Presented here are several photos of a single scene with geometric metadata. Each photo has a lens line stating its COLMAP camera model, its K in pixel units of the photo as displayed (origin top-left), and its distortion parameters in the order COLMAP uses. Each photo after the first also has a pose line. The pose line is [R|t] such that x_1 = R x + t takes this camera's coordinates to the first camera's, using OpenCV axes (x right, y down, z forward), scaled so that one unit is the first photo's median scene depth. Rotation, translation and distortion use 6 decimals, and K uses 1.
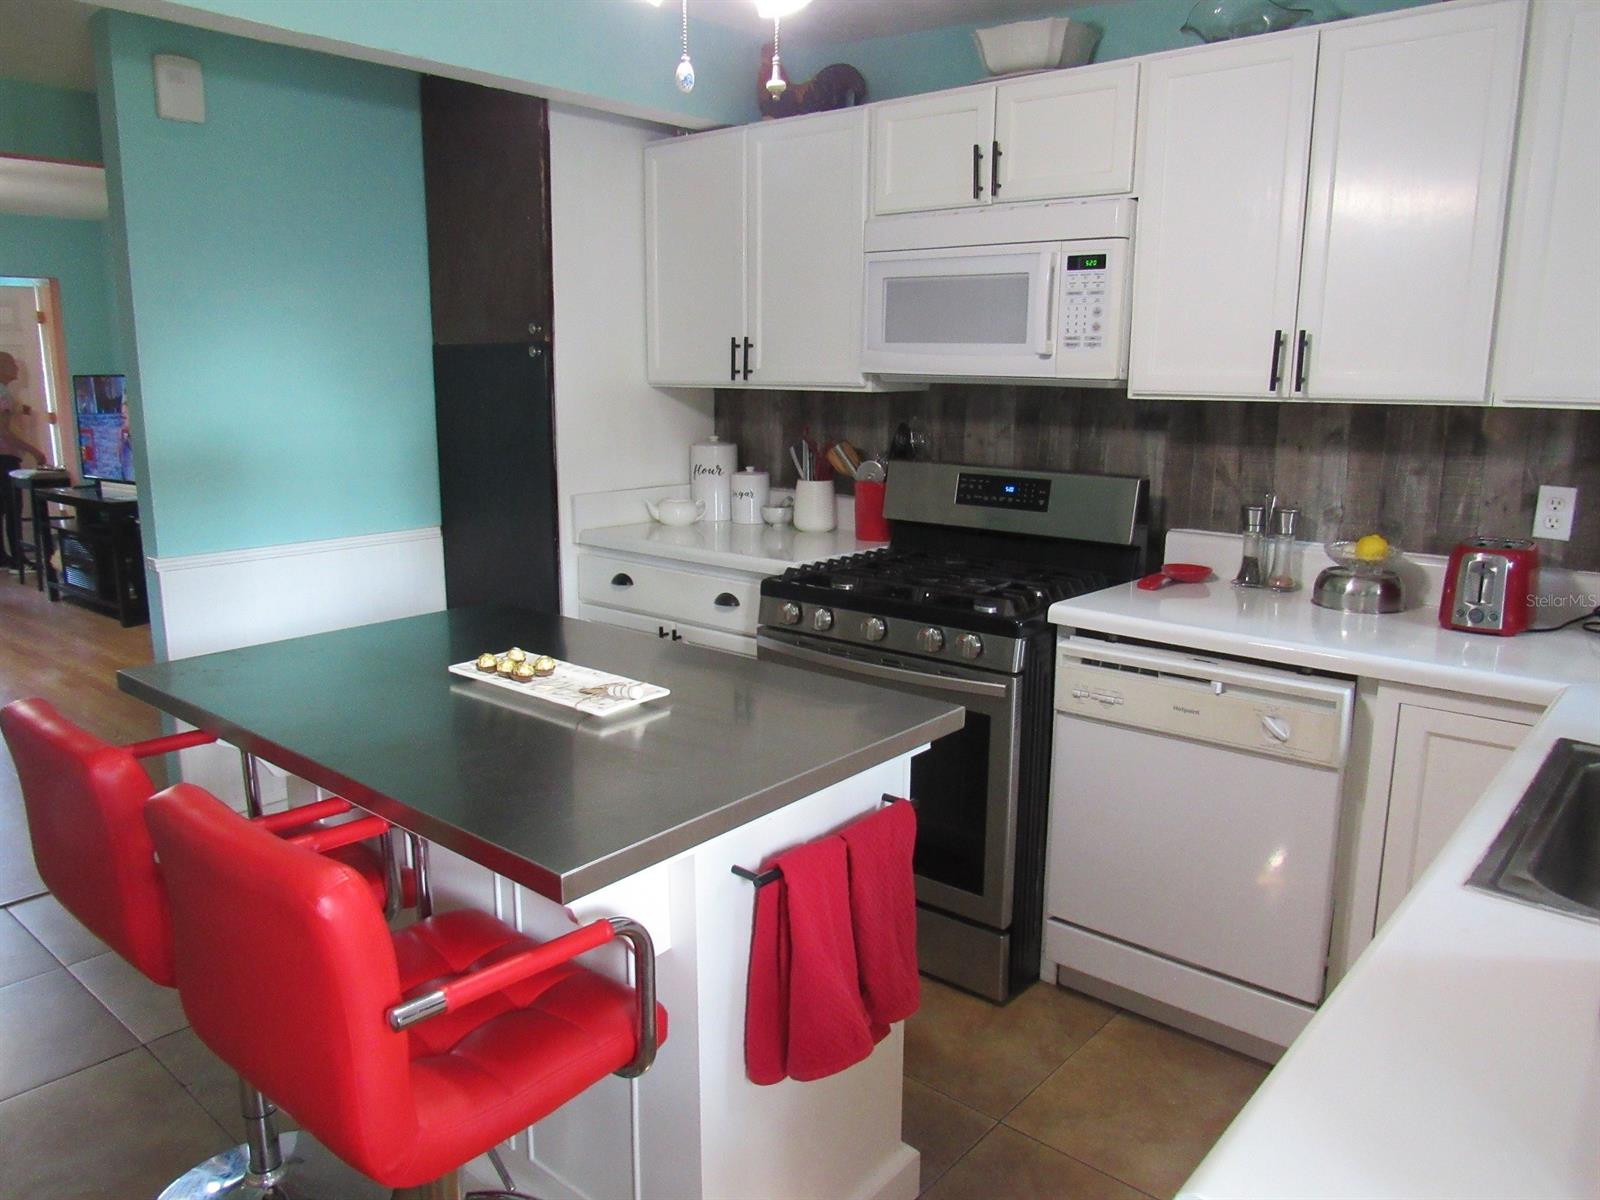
lens RADIAL K [[1136.9, 0, 800.0], [0, 1136.9, 600.0], [0, 0, 1]] dist [-0.026191, 0.005762]
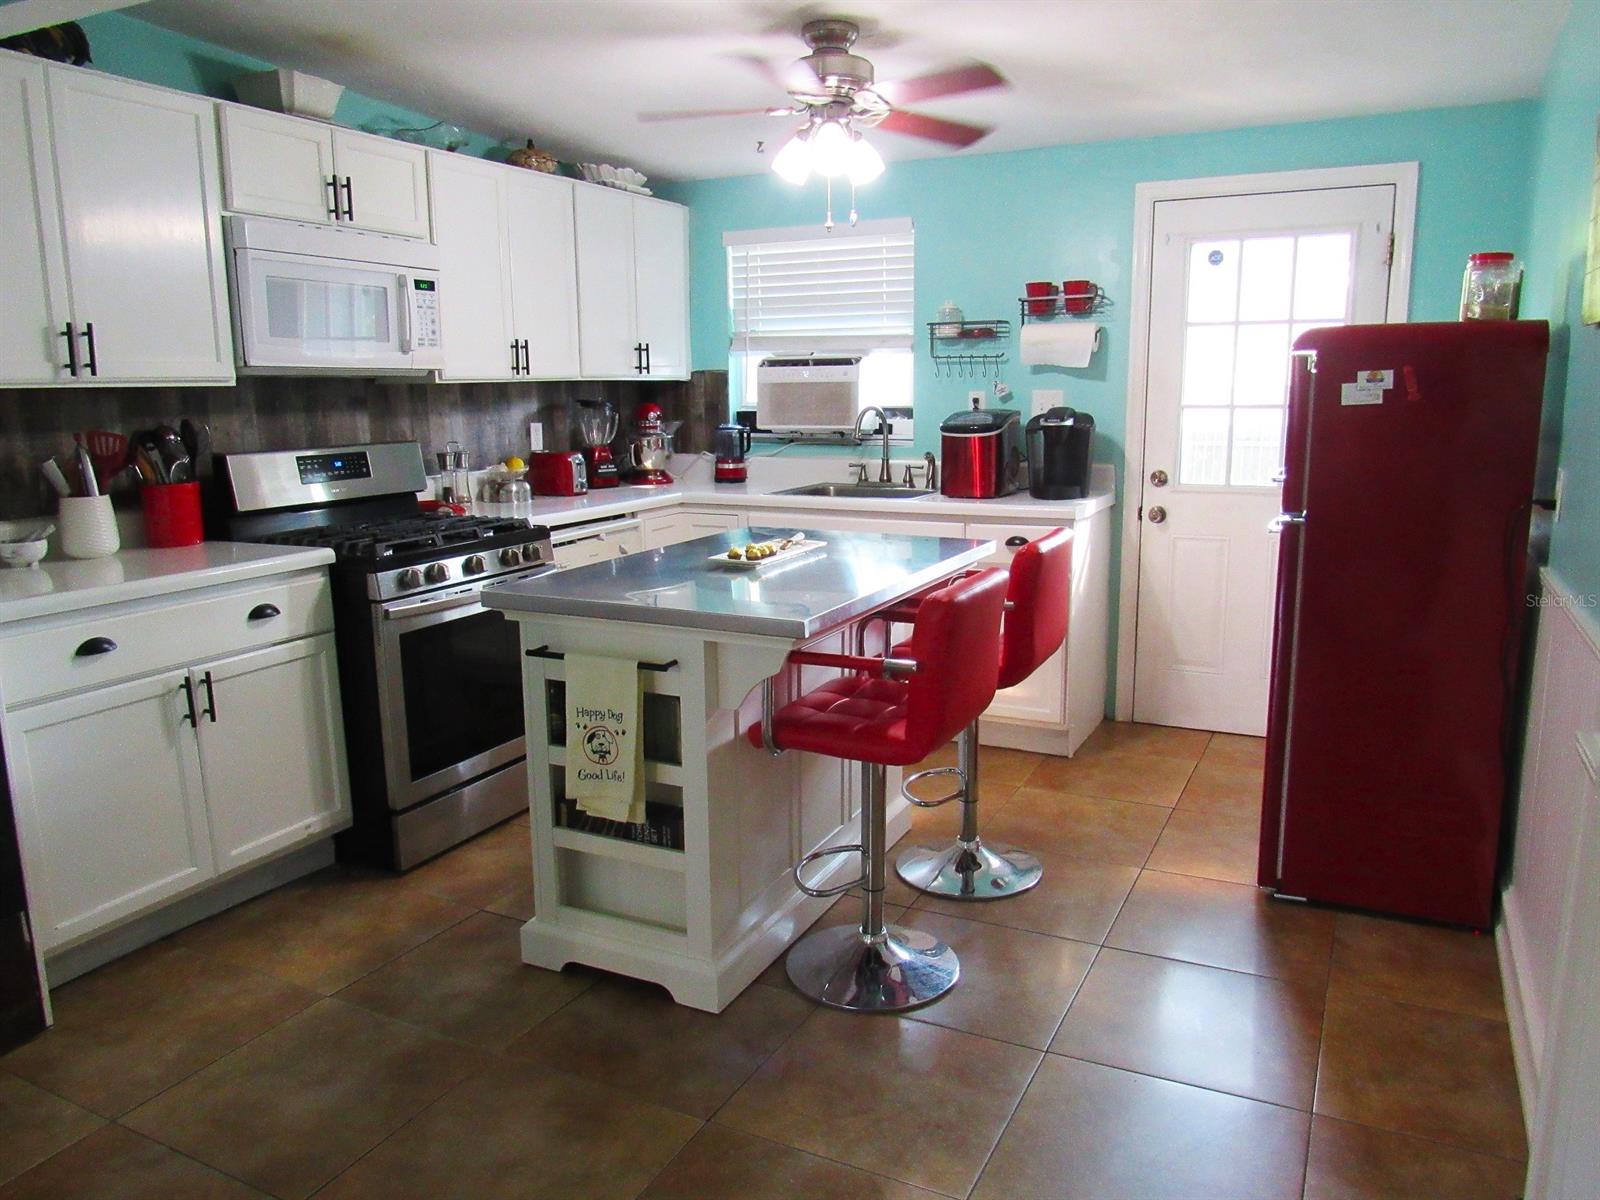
lens RADIAL K [[1136.9, 0, 800.0], [0, 1136.9, 600.0], [0, 0, 1]] dist [-0.026191, 0.005762]
pose [[-0.237078, -0.186159, 0.953488, -1.288699], [0.205640, 0.949612, 0.236534, -0.169152], [-0.949477, 0.252153, -0.186851, 0.942926]]
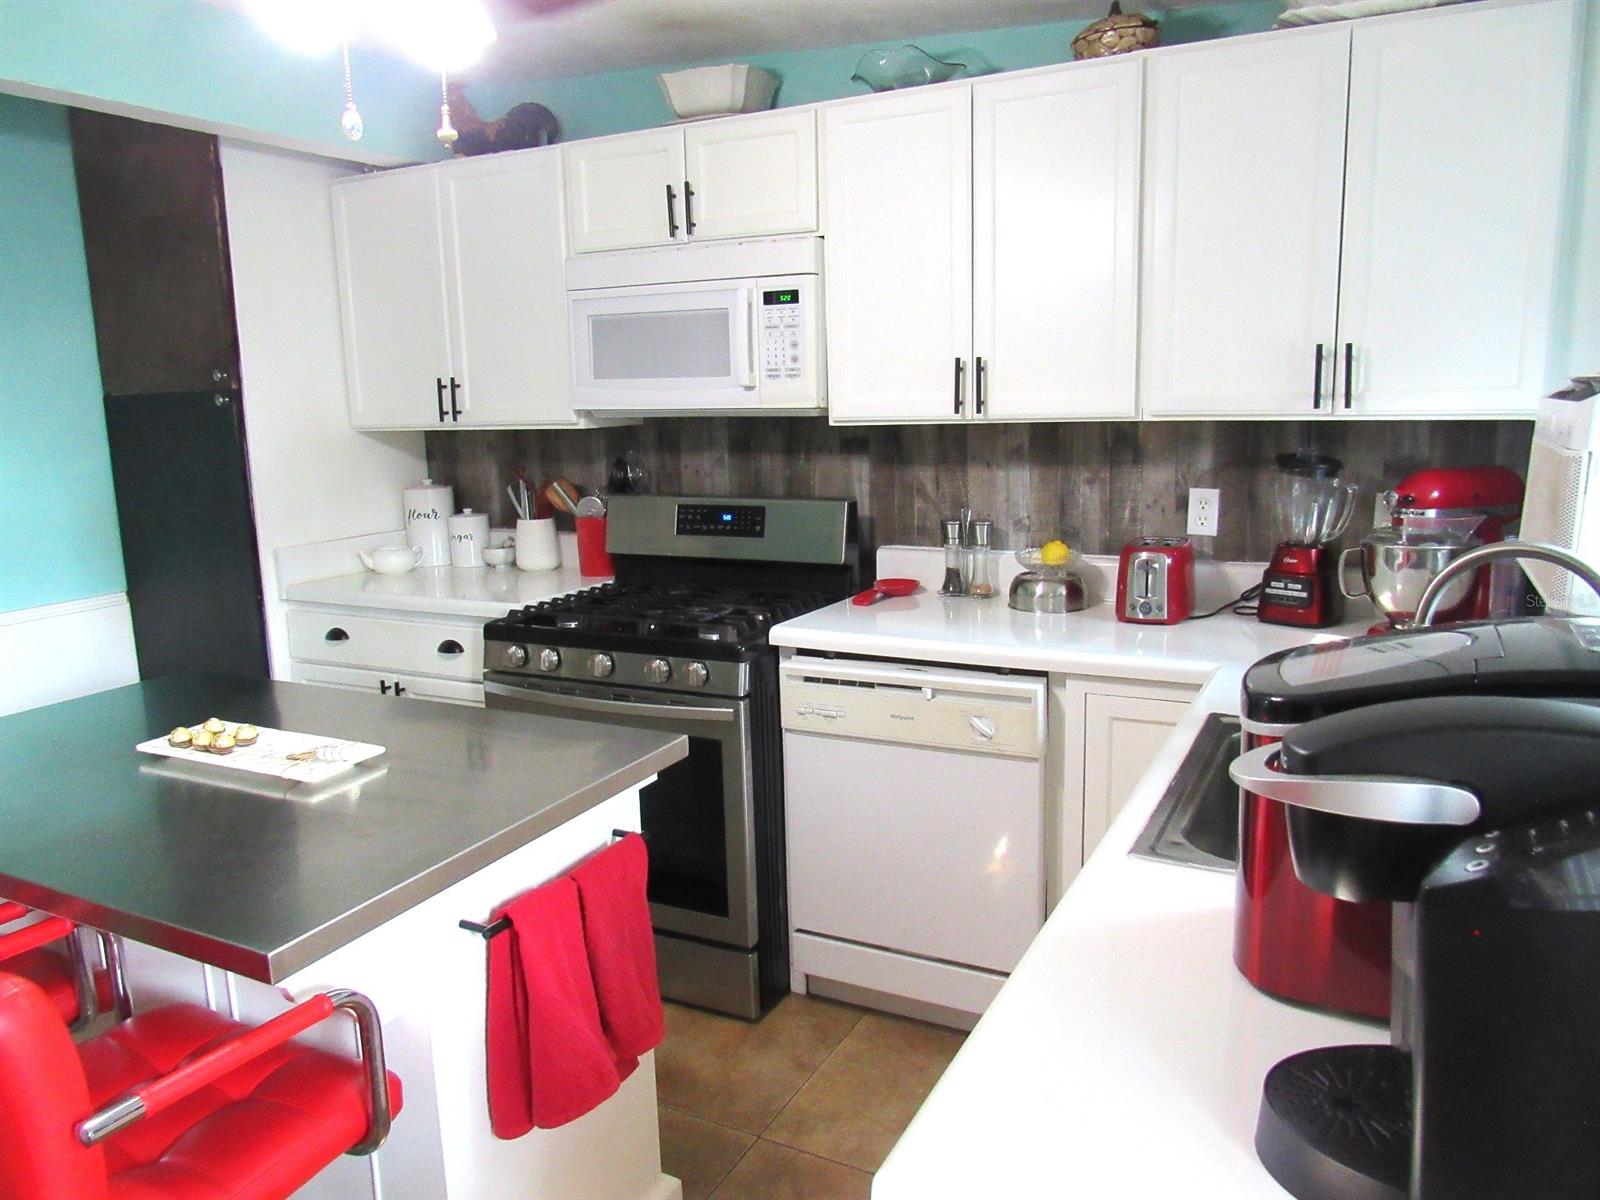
lens RADIAL K [[1141.1, 0, 800.0], [0, 1141.1, 600.0], [0, 0, 1]] dist [-0.027309, 0.005684]
pose [[0.973170, -0.072261, 0.218444, 0.021149], [0.077310, 0.996900, -0.014642, -0.003551], [-0.216709, 0.031137, 0.975740, -0.020637]]
